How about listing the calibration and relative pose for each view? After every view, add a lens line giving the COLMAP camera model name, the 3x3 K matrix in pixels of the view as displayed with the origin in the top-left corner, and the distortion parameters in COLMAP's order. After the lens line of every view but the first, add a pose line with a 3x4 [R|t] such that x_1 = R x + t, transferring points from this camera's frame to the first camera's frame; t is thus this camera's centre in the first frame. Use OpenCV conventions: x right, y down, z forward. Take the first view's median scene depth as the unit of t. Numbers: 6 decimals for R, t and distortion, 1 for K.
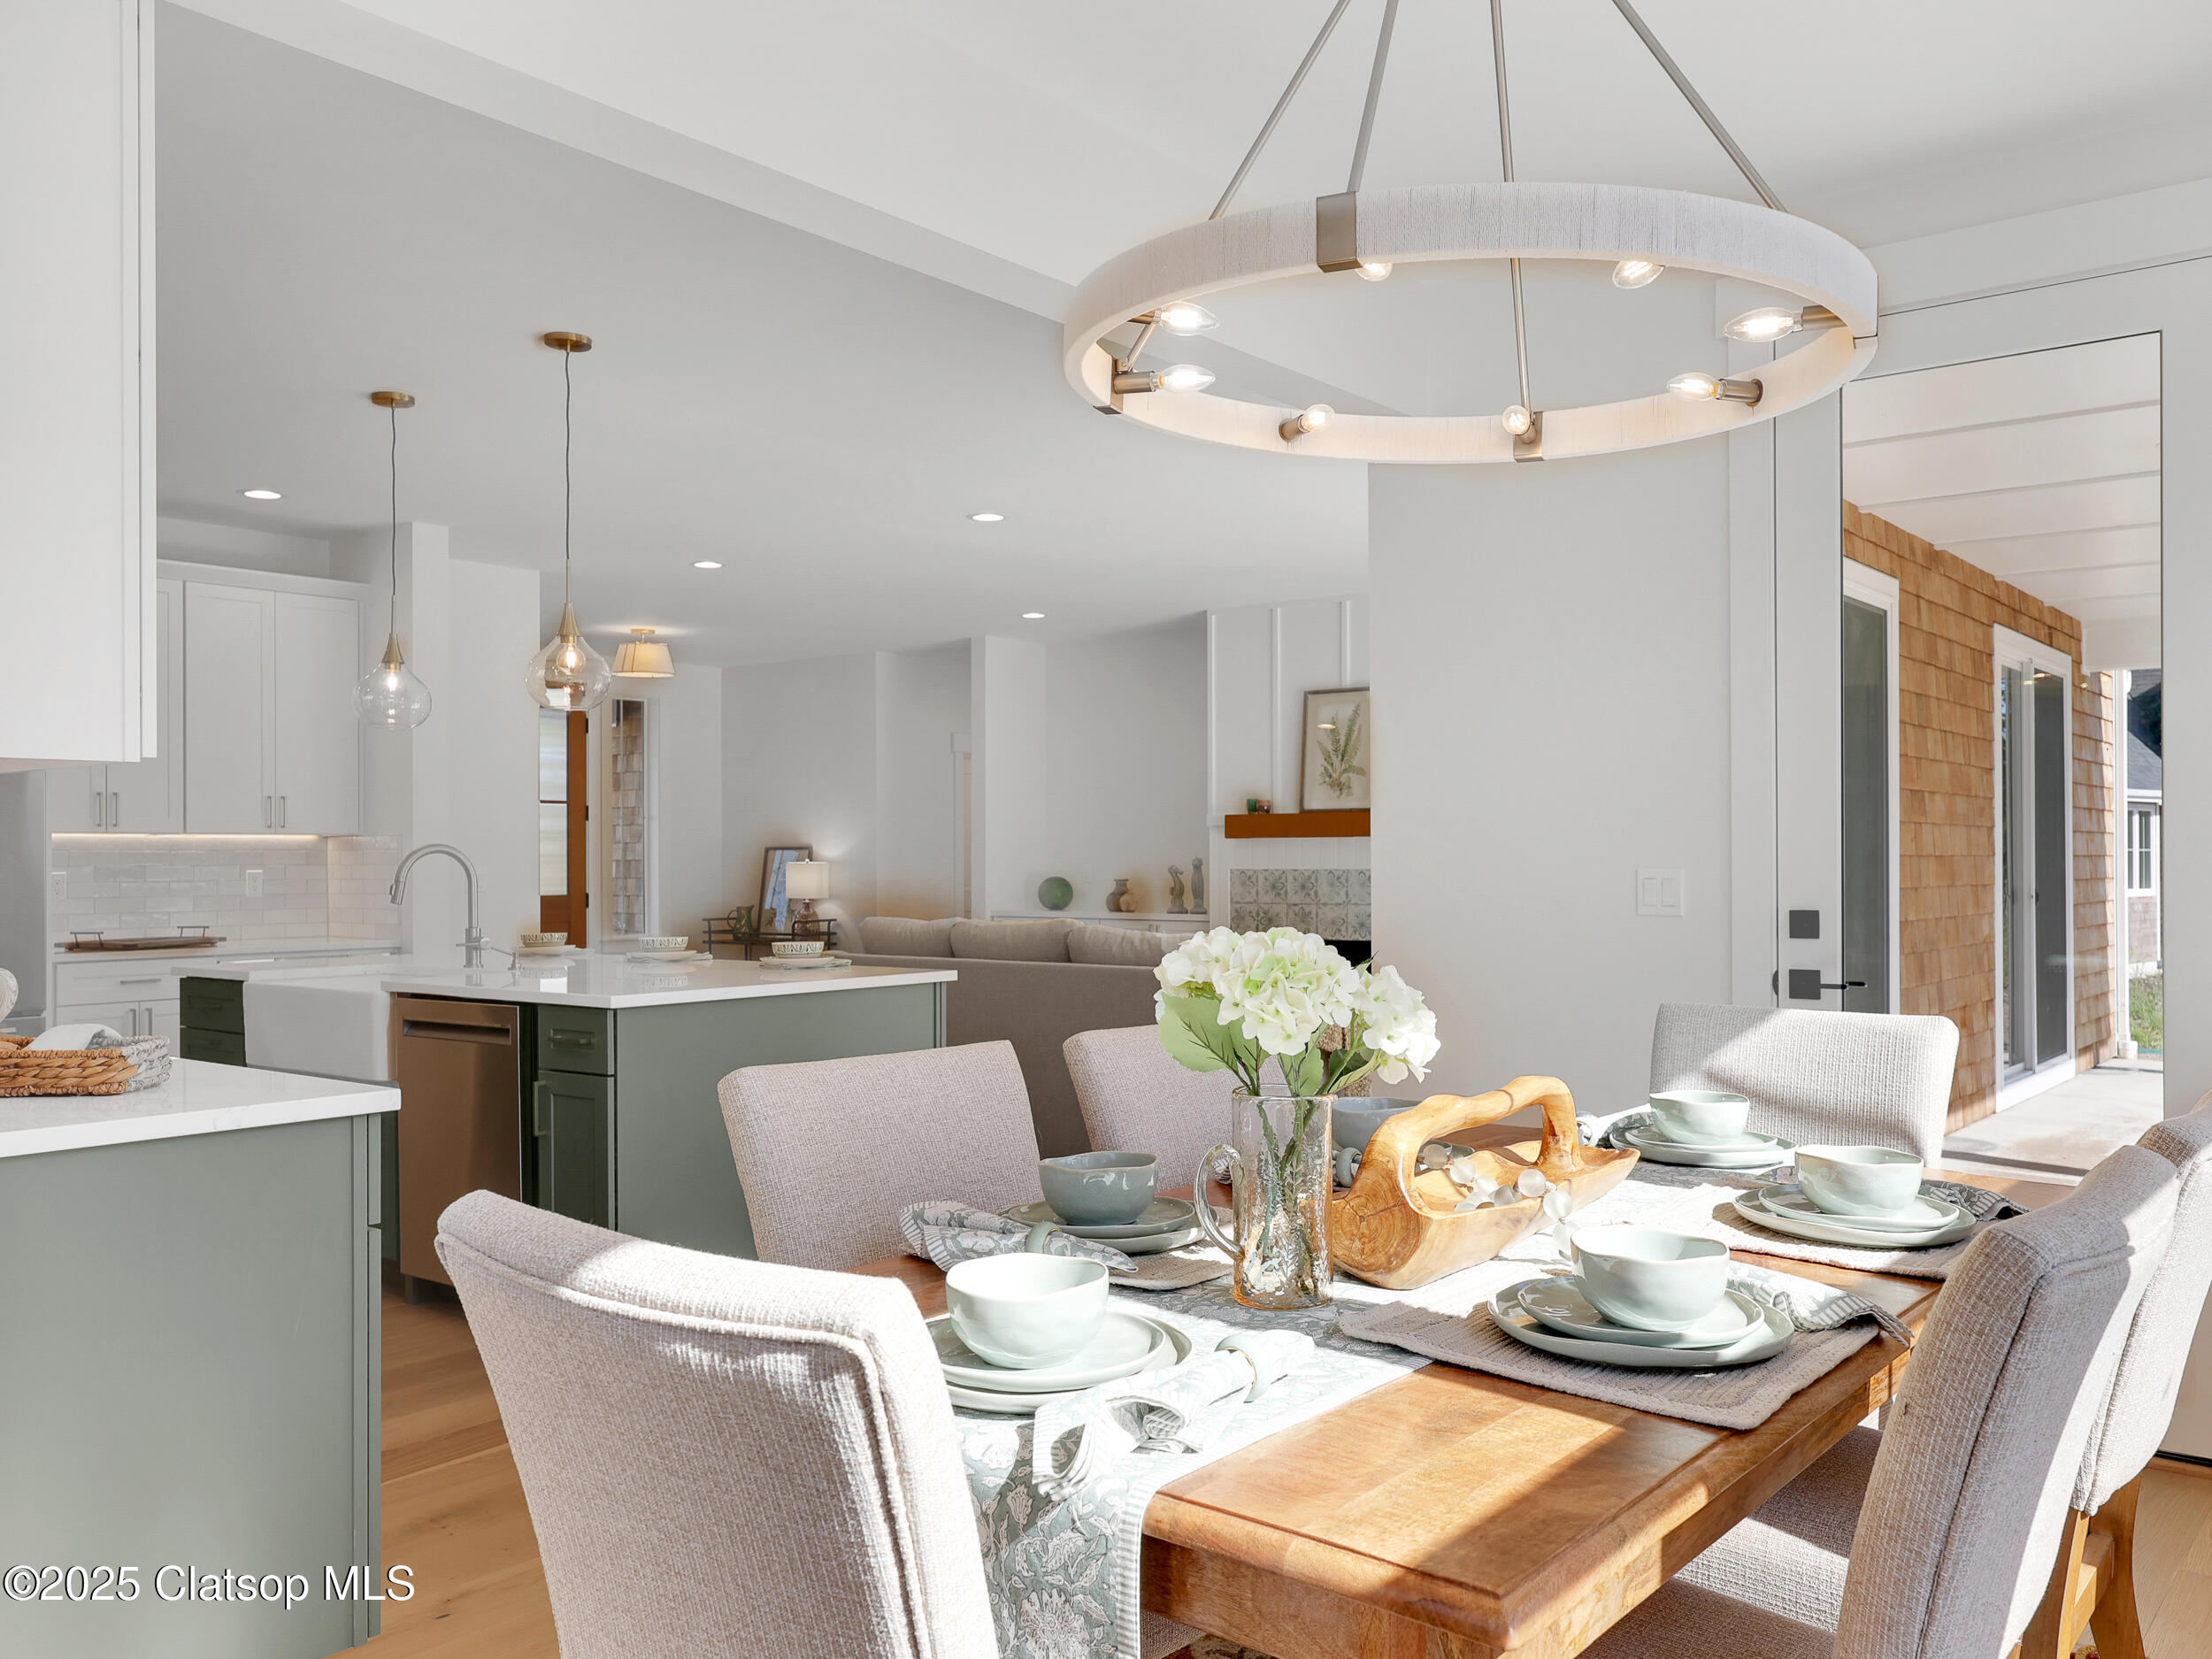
lens RADIAL K [[1801.2, 0, 1109.6], [0, 1801.2, 841.7], [0, 0, 1]] dist [0.014406, -0.001499]
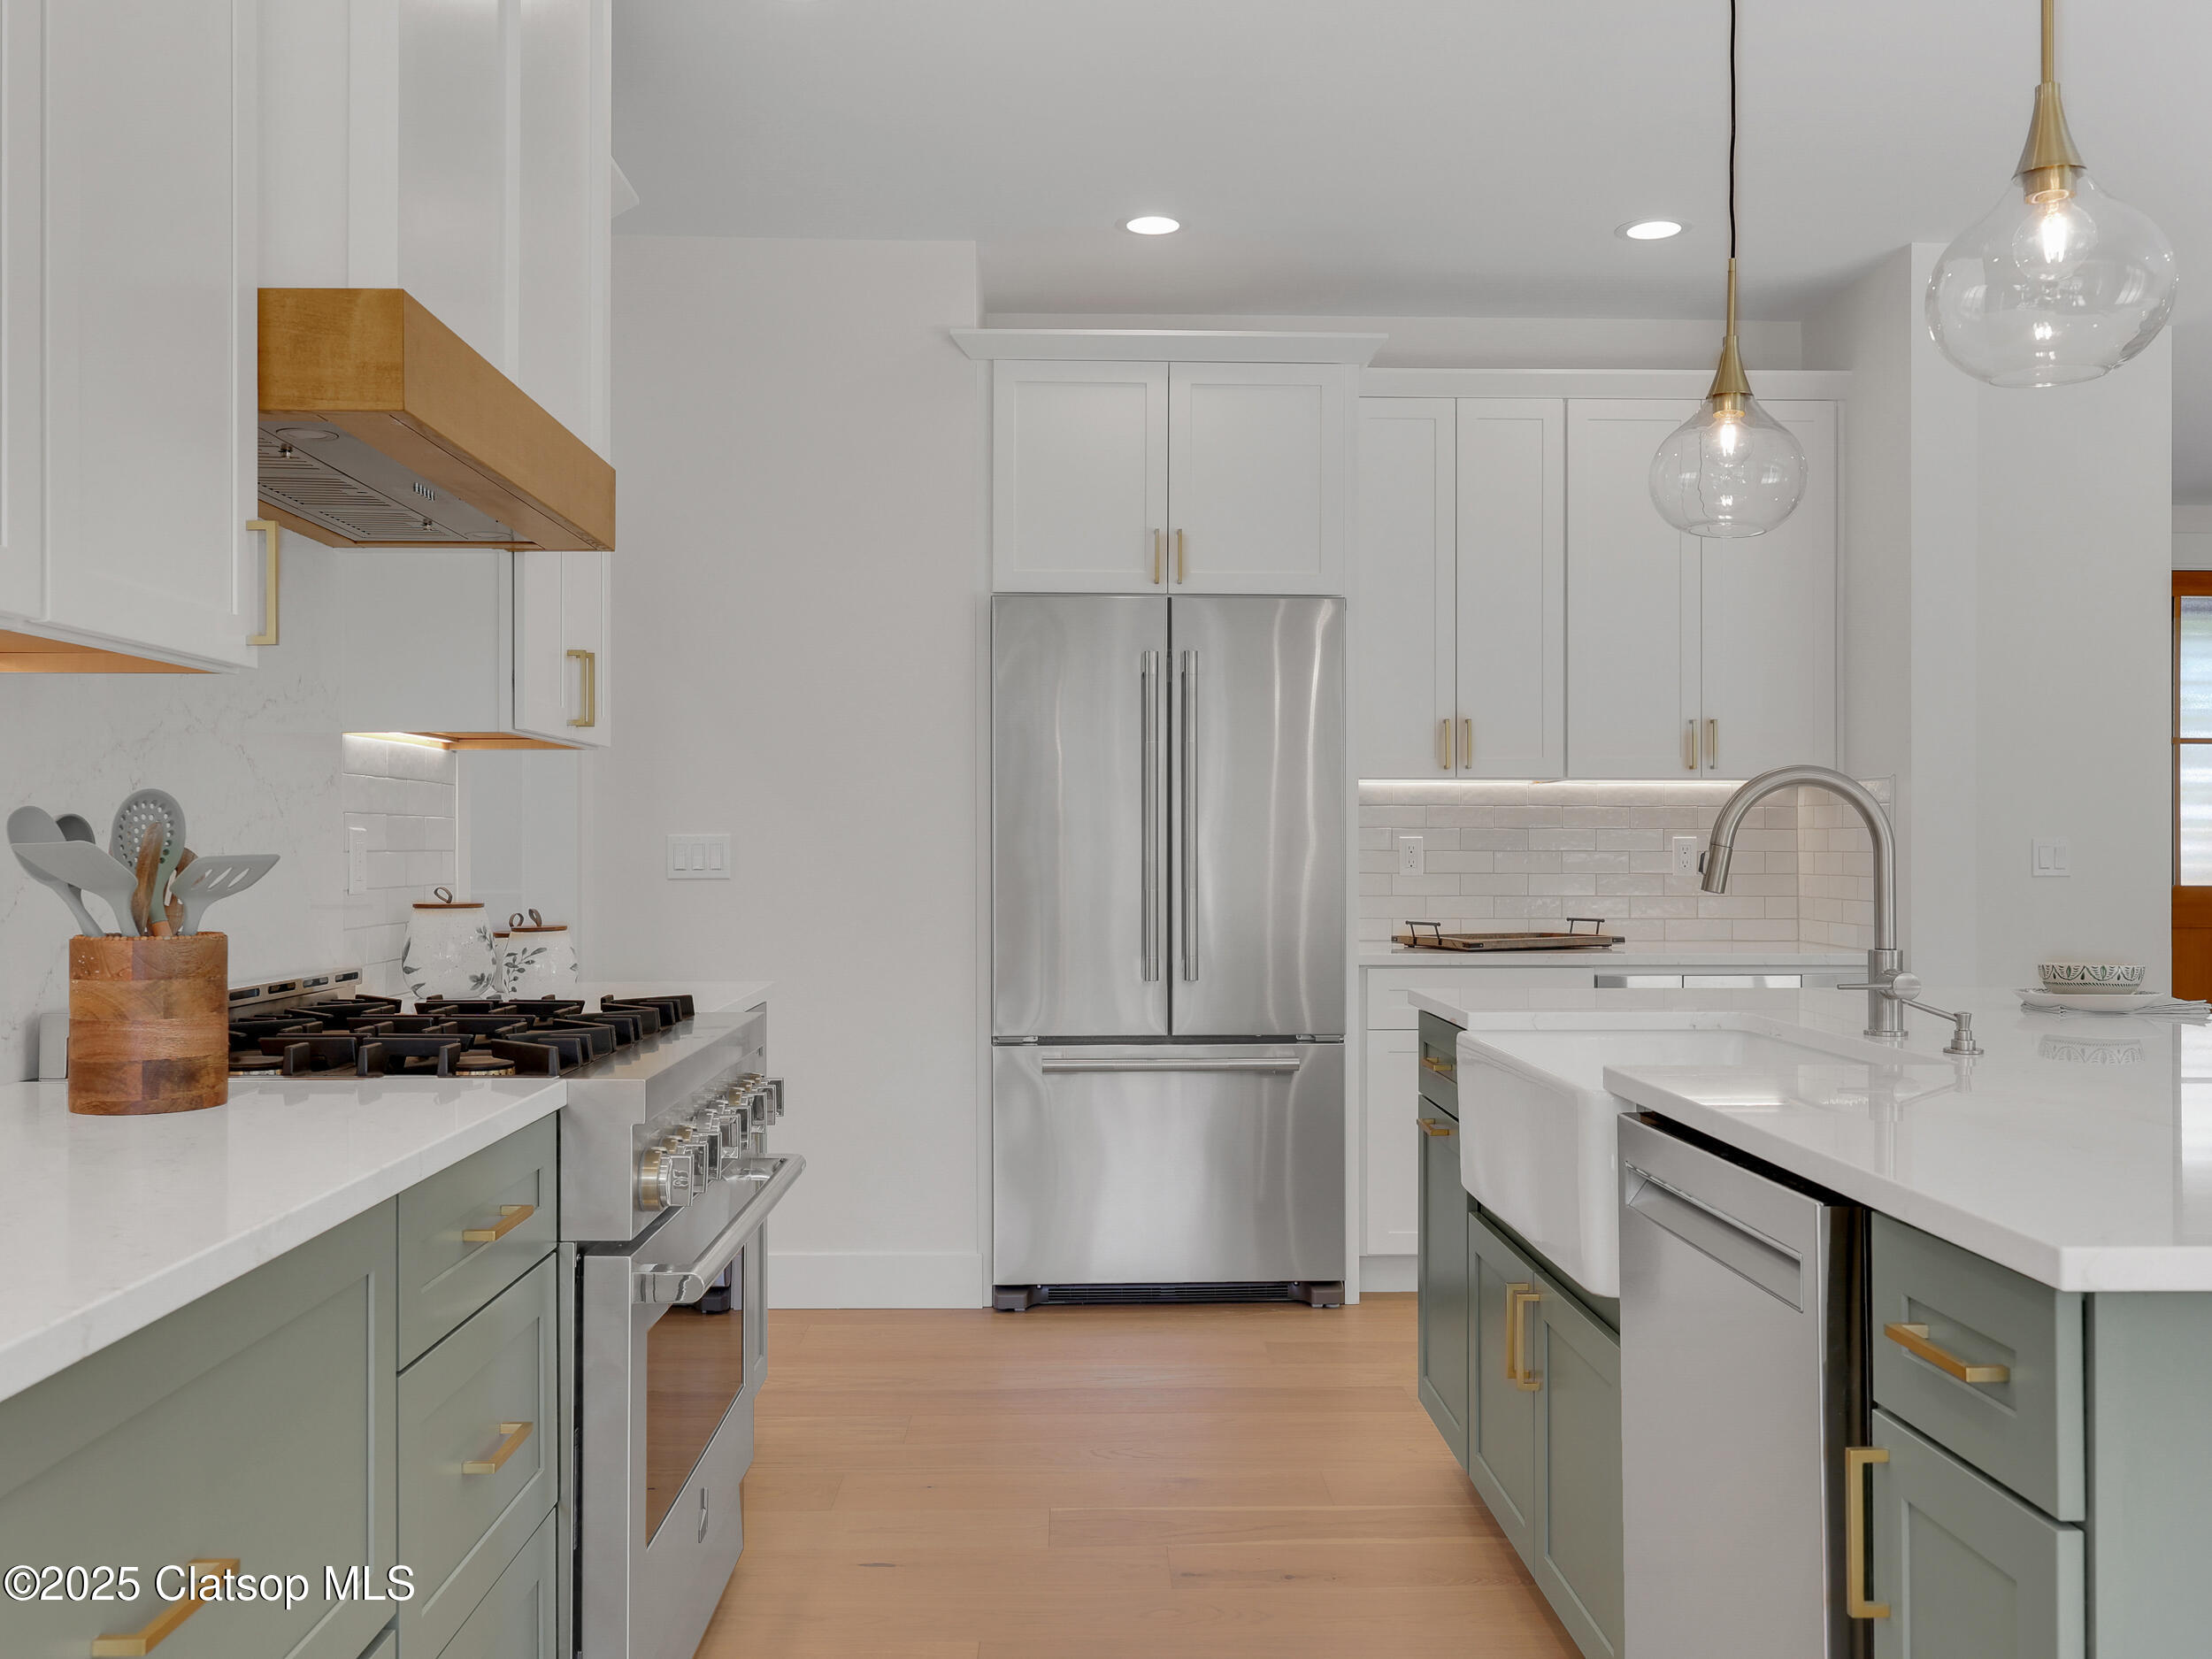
lens RADIAL K [[1856.1, 0, 1113.1], [0, 1856.1, 837.5], [0, 0, 1]] dist [0.024700, -0.007378]
pose [[0.639802, 0.000572, -0.768540, -0.095962], [0.004925, 0.999976, 0.004844, 0.013398], [0.768524, -0.006884, 0.639784, 0.454512]]
